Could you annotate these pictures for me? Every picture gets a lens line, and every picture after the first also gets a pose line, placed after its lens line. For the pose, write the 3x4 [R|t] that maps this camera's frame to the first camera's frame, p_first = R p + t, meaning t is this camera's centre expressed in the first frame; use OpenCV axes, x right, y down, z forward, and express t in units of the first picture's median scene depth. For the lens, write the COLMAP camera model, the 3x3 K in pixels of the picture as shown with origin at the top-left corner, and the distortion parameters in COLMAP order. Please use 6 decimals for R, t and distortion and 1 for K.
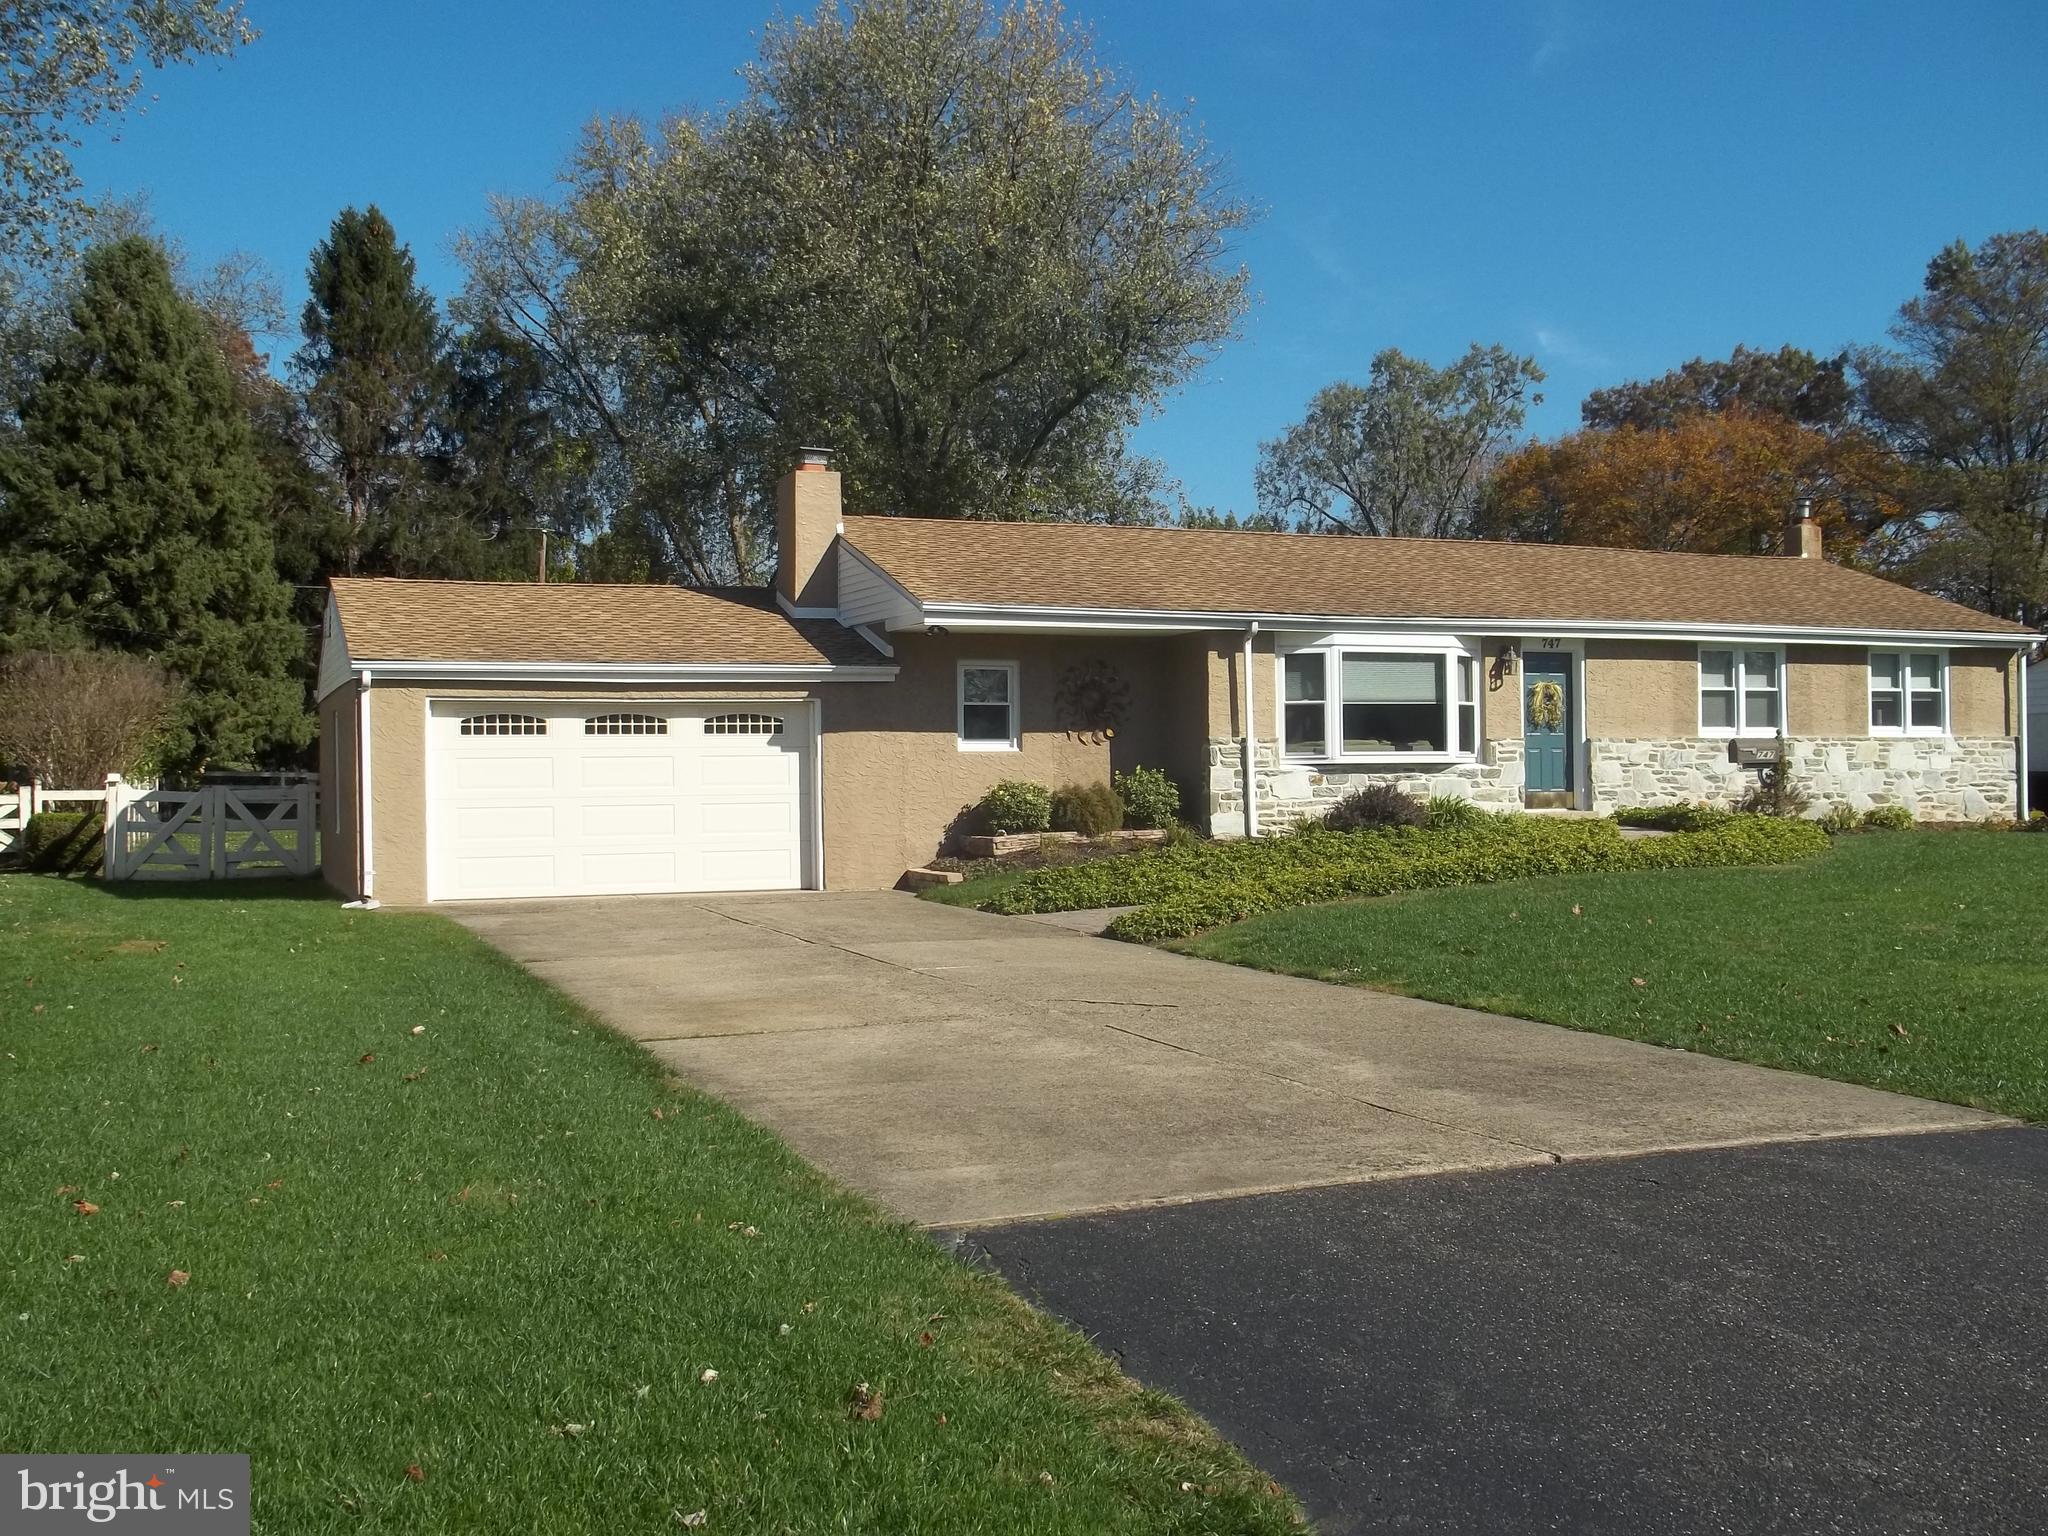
lens RADIAL K [[2008.9, 0, 1026.5], [0, 2008.9, 778.5], [0, 0, 1]] dist [-0.063729, 0.000000]
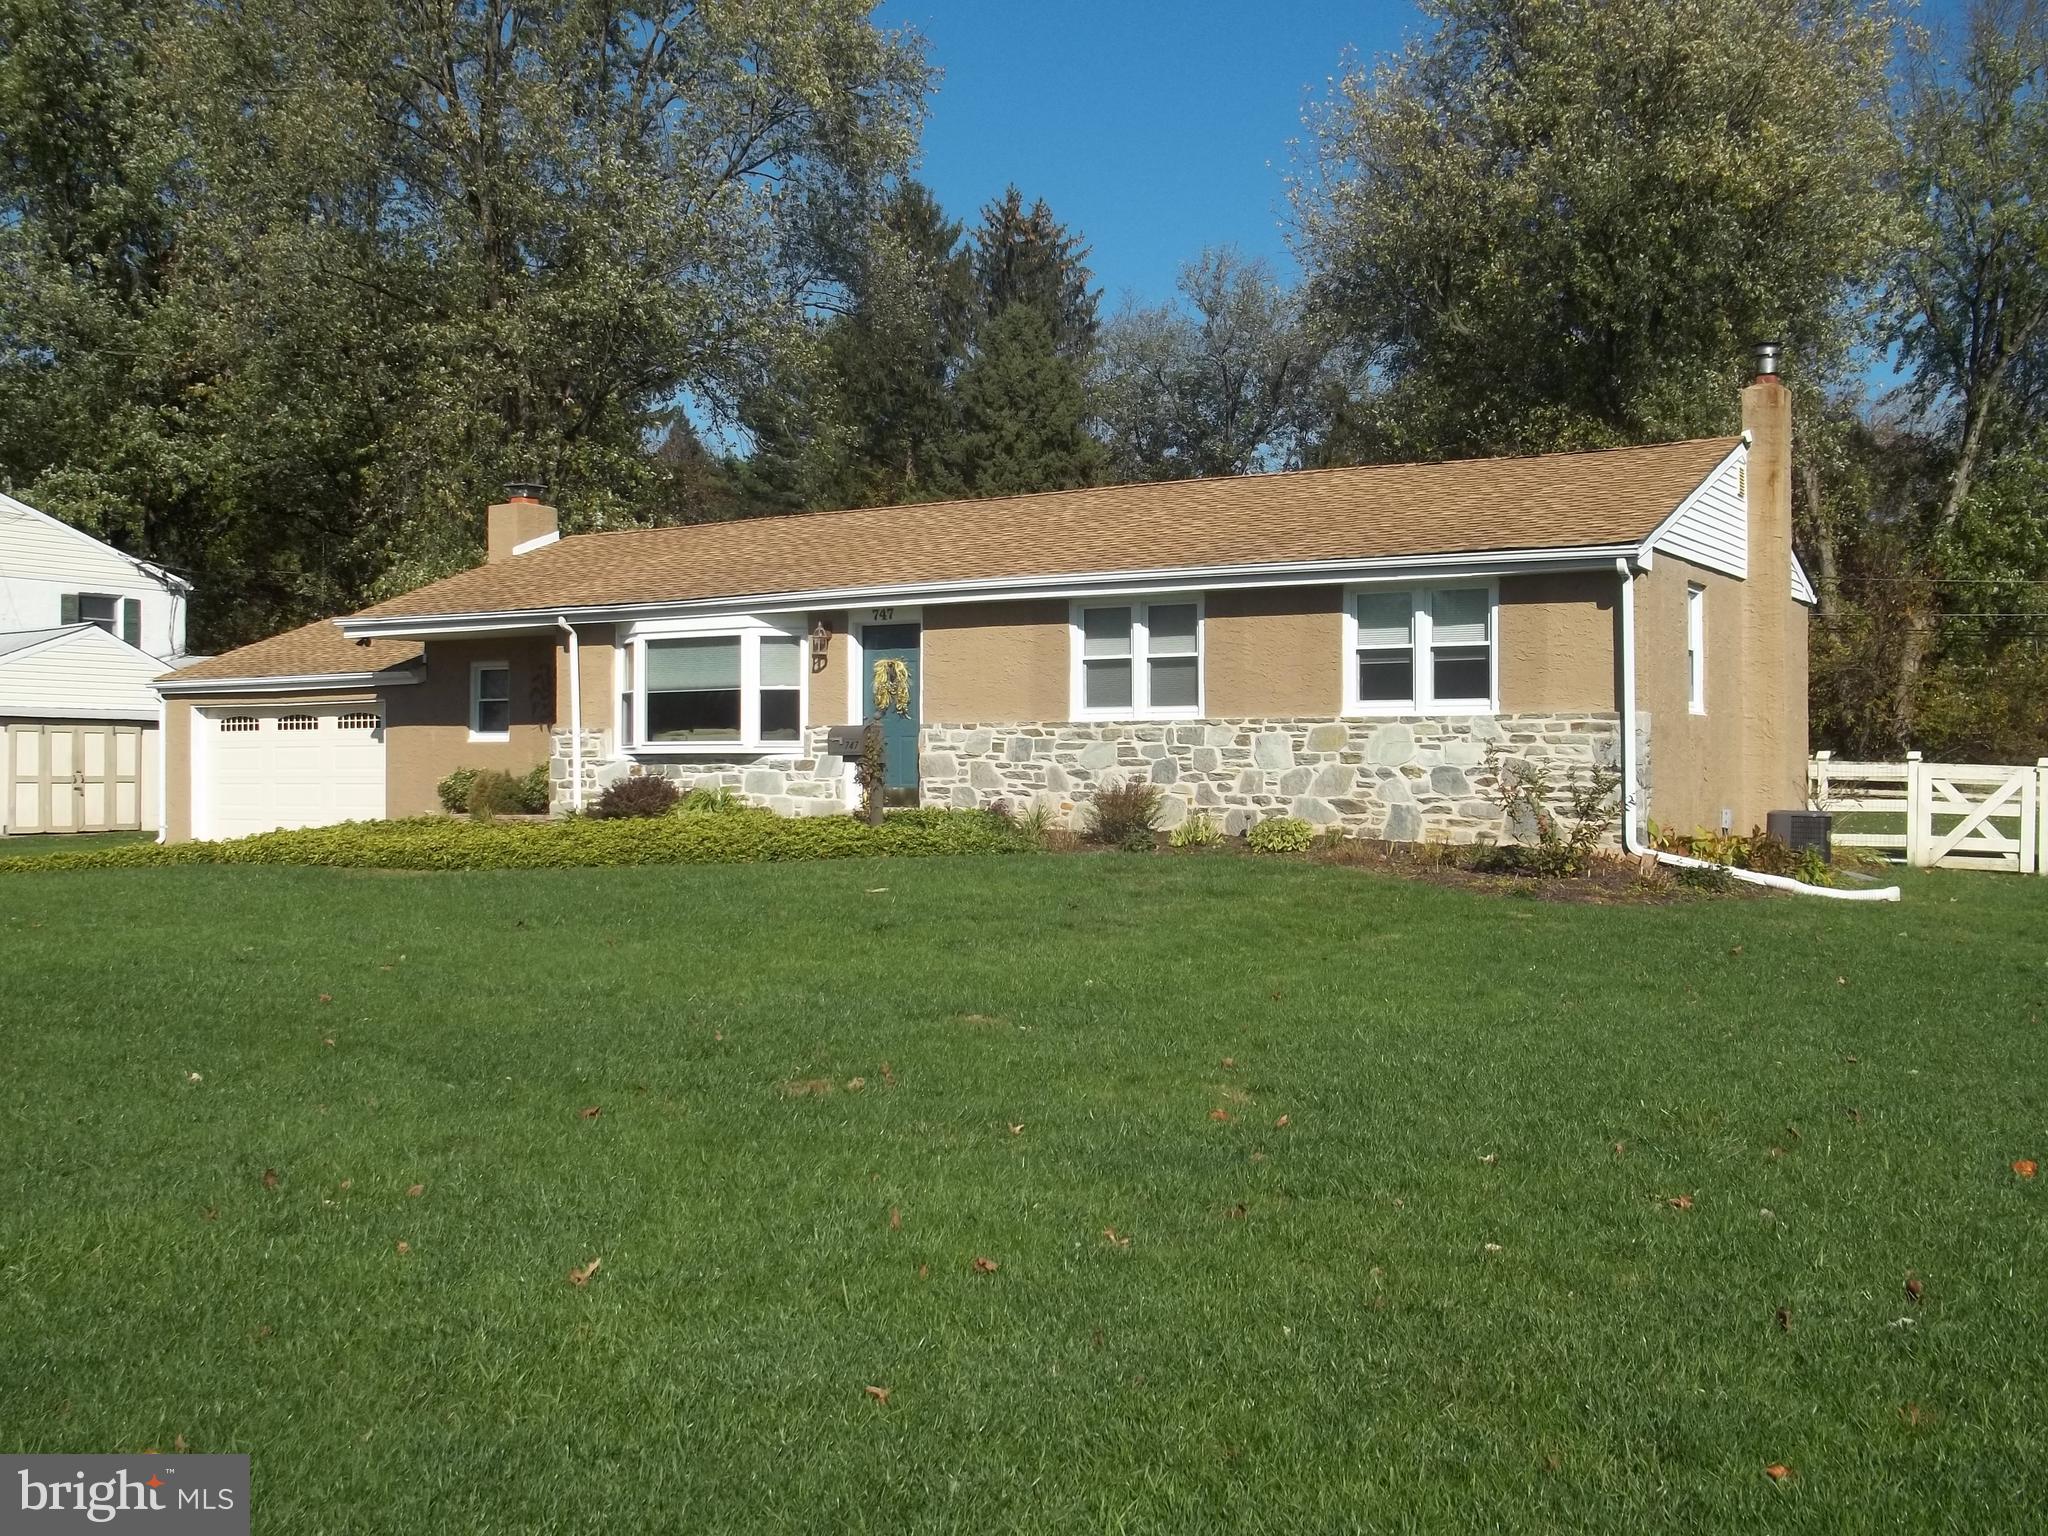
lens RADIAL K [[2008.9, 0, 1017.3], [0, 2008.9, 774.6], [0, 0, 1]] dist [-0.063729, 0.000000]
pose [[0.575766, 0.013117, -0.817509, 1.040377], [-0.005102, 0.999909, 0.012451, -0.010053], [0.817599, -0.002998, 0.575781, 0.571498]]
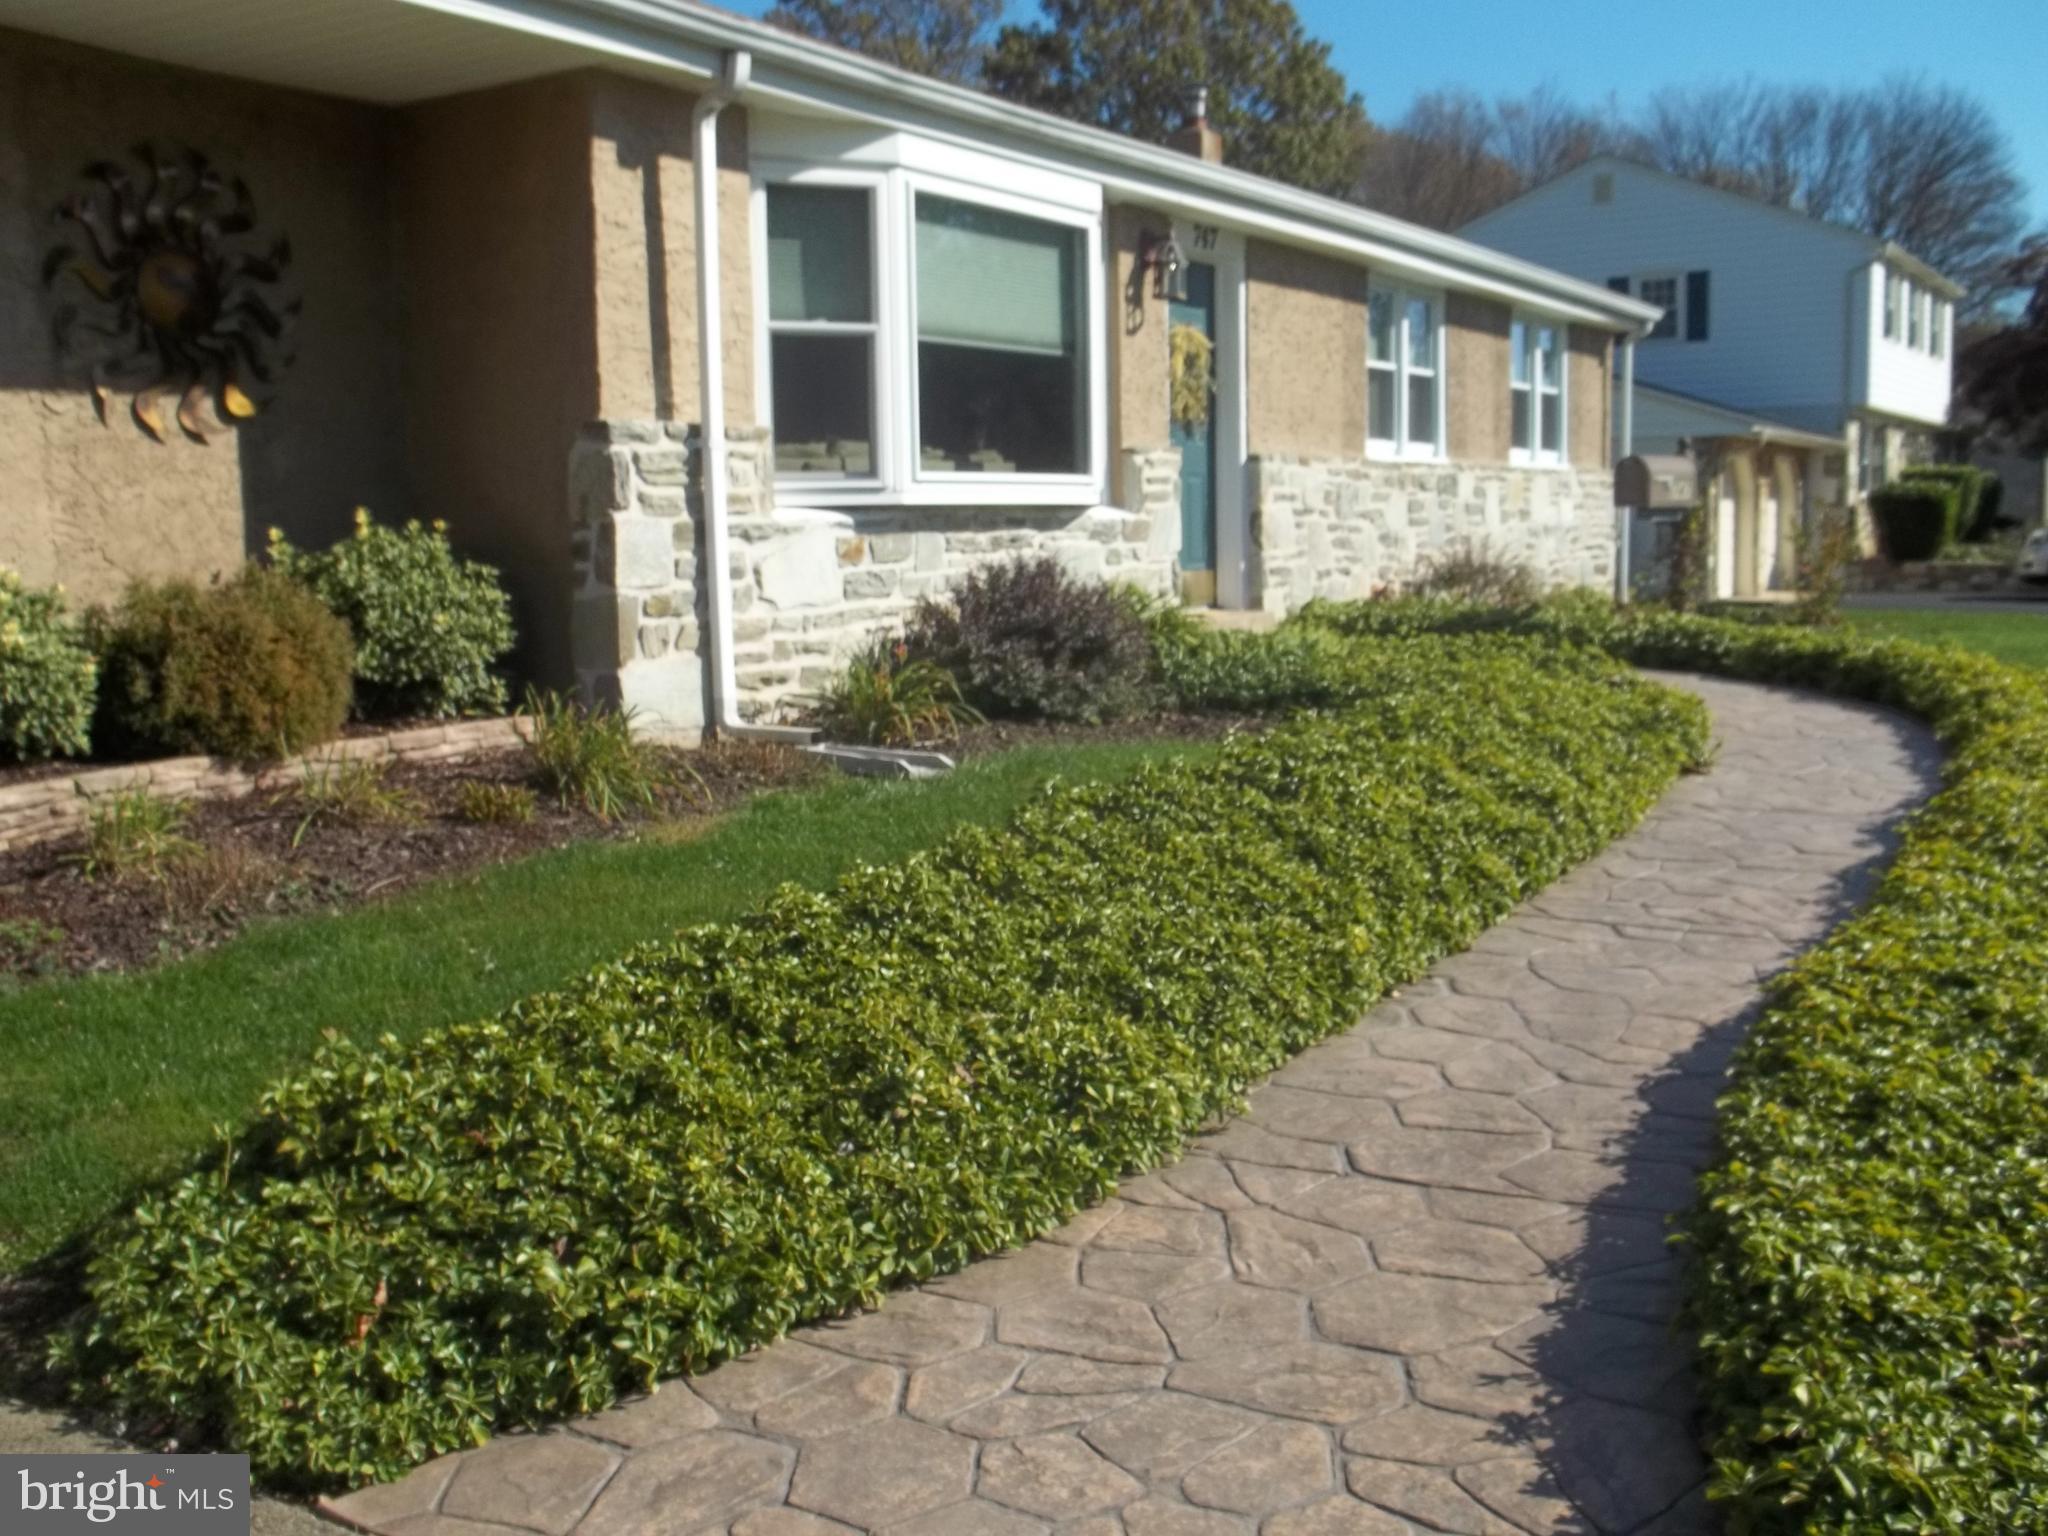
lens RADIAL K [[2008.9, 0, 1031.8], [0, 2008.9, 755.5], [0, 0, 1]] dist [-0.063729, 0.000000]
pose [[0.814072, -0.069238, 0.576622, -0.036209], [0.005693, 0.993772, 0.111289, -0.002570], [-0.580736, -0.087314, 0.809396, 0.675588]]
